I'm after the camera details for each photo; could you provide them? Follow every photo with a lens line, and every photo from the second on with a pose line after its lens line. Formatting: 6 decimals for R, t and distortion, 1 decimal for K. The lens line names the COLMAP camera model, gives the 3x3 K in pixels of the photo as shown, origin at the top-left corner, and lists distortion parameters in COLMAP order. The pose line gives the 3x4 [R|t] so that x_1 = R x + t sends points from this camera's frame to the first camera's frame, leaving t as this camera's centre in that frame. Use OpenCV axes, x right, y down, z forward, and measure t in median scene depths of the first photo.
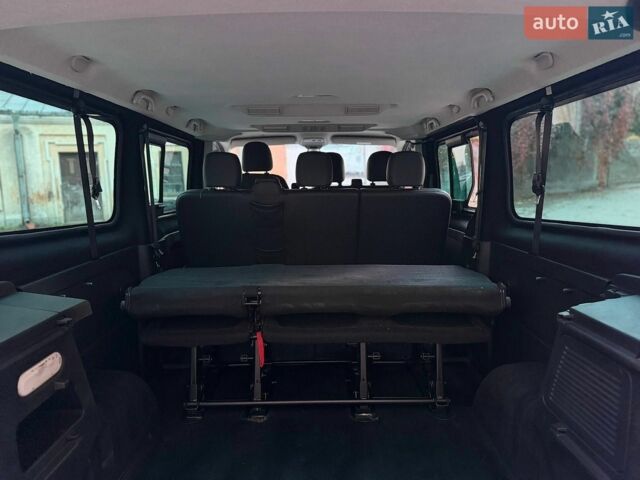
lens RADIAL K [[472.8, 0, 318.6], [0, 472.8, 239.5], [0, 0, 1]] dist [0.006527, 0.002057]
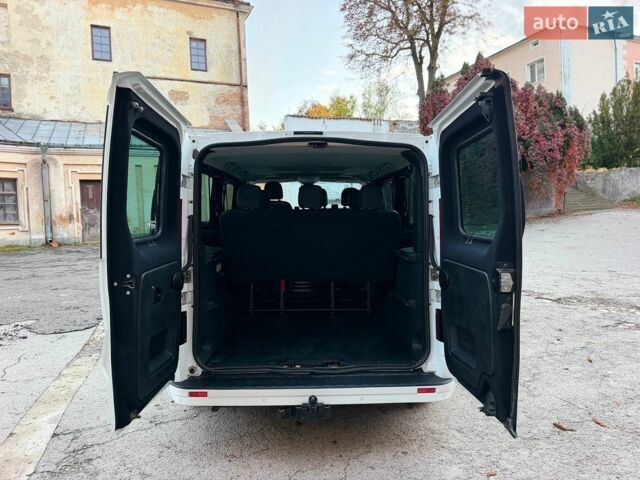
lens RADIAL K [[472.8, 0, 320.9], [0, 472.8, 240.6], [0, 0, 1]] dist [0.006527, 0.002057]
pose [[0.999735, 0.005268, 0.022394, -0.000604], [-0.004088, 0.998618, -0.052400, 0.017692], [-0.022639, 0.052294, 0.998375, -0.132372]]
